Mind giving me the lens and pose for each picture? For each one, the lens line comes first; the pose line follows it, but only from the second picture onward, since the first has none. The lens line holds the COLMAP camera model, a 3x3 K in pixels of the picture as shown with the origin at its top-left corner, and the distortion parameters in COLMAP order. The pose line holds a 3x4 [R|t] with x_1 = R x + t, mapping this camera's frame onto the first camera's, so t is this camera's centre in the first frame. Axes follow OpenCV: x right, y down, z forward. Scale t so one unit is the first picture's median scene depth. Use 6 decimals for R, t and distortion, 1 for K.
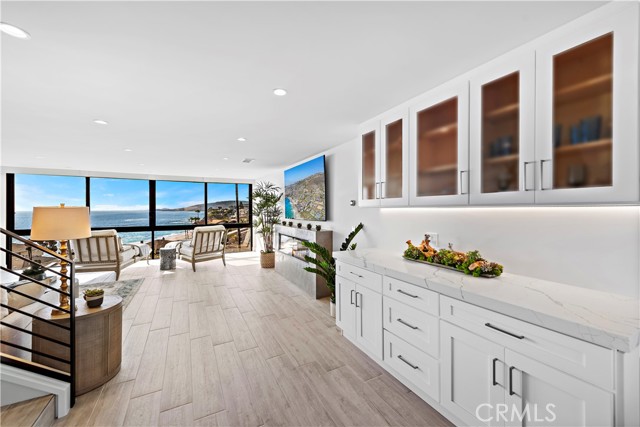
lens RADIAL K [[248.7, 0, 319.0], [0, 248.7, 209.7], [0, 0, 1]] dist [-0.000043, -0.000113]
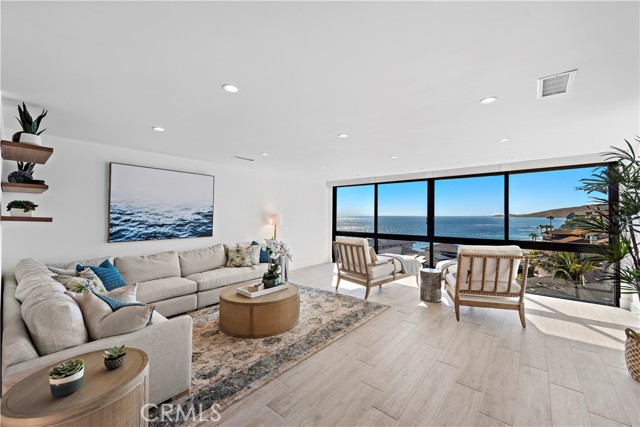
lens RADIAL K [[253.4, 0, 322.3], [0, 253.4, 214.2], [0, 0, 1]] dist [0.012064, -0.000524]
pose [[0.384332, 0.000239, -0.923195, -0.111377], [-0.004423, 0.999989, -0.001583, -0.002148], [0.923185, 0.004691, 0.384328, 0.819477]]
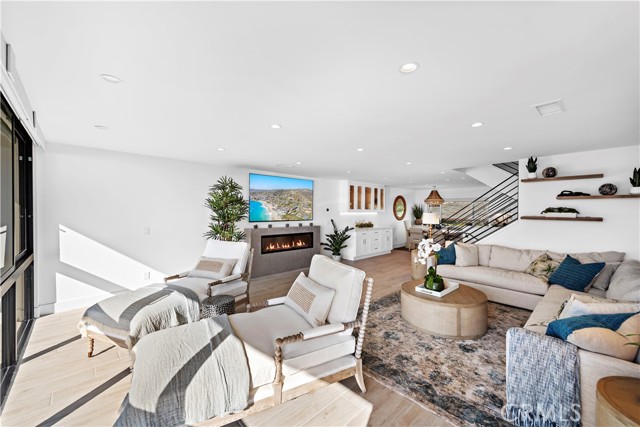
lens RADIAL K [[253.4, 0, 322.3], [0, 253.4, 214.2], [0, 0, 1]] dist [0.012064, -0.000524]
pose [[-0.276316, -0.011104, 0.961003, -1.993029], [-0.003553, 0.999938, 0.010532, -0.013928], [-0.961060, -0.000505, -0.276338, 1.725774]]
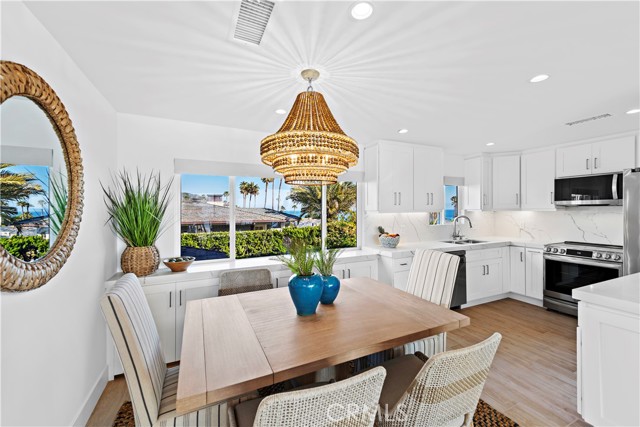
lens RADIAL K [[257.6, 0, 319.5], [0, 257.6, 211.5], [0, 0, 1]] dist [0.012211, -0.000471]
pose [[-0.998703, 0.009335, 0.050053, 0.316352], [0.009675, 0.999932, 0.006573, -0.015625], [-0.049988, 0.007049, -0.998725, 0.289325]]
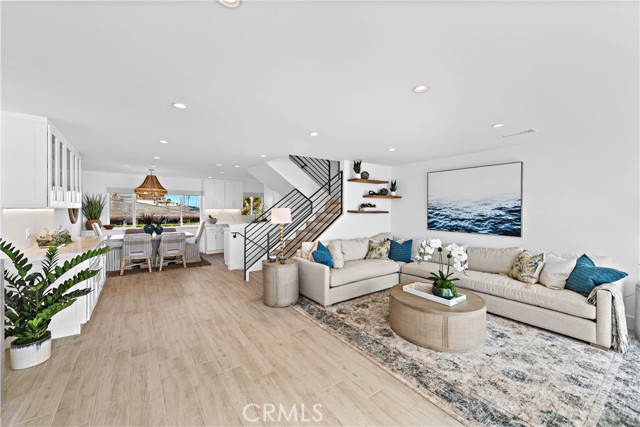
lens RADIAL K [[253.4, 0, 322.3], [0, 253.4, 214.2], [0, 0, 1]] dist [0.012064, -0.000524]
pose [[-0.989477, 0.003861, -0.144641, -0.619080], [0.000649, 0.999752, 0.022253, -0.006377], [0.144691, 0.021925, -0.989234, 1.815612]]
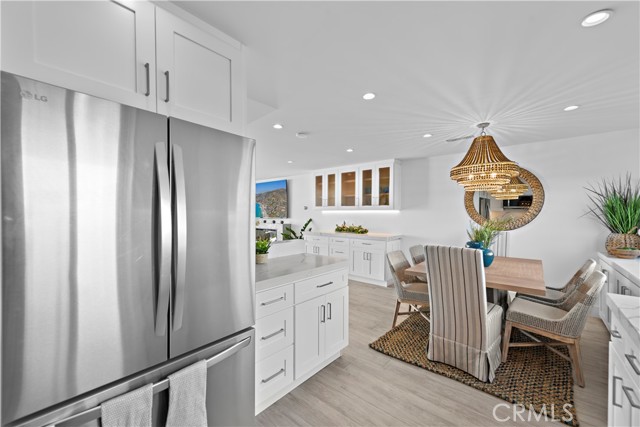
lens RADIAL K [[253.4, 0, 322.3], [0, 253.4, 214.2], [0, 0, 1]] dist [0.012064, -0.000524]
pose [[0.928724, 0.002160, 0.370765, -0.482611], [-0.004546, 0.999974, 0.005561, 0.010231], [-0.370744, -0.006850, 0.928710, -0.864794]]
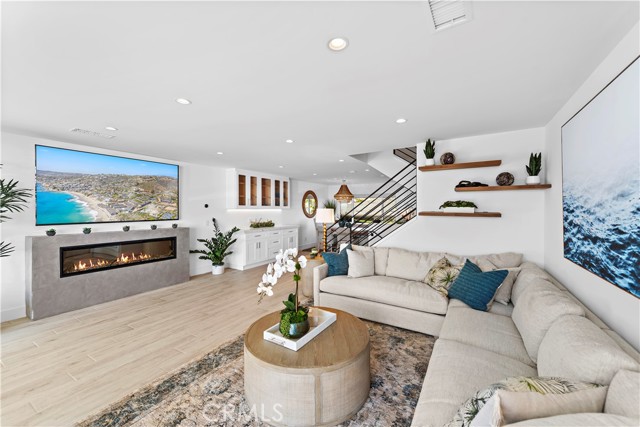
lens RADIAL K [[252.5, 0, 321.0], [0, 252.5, 211.1], [0, 0, 1]] dist [0.023140, -0.000098]
pose [[-0.517366, -0.005749, 0.855745, -1.714635], [0.002613, 0.999962, 0.008298, -0.006628], [-0.855760, 0.006529, -0.517331, 1.286968]]
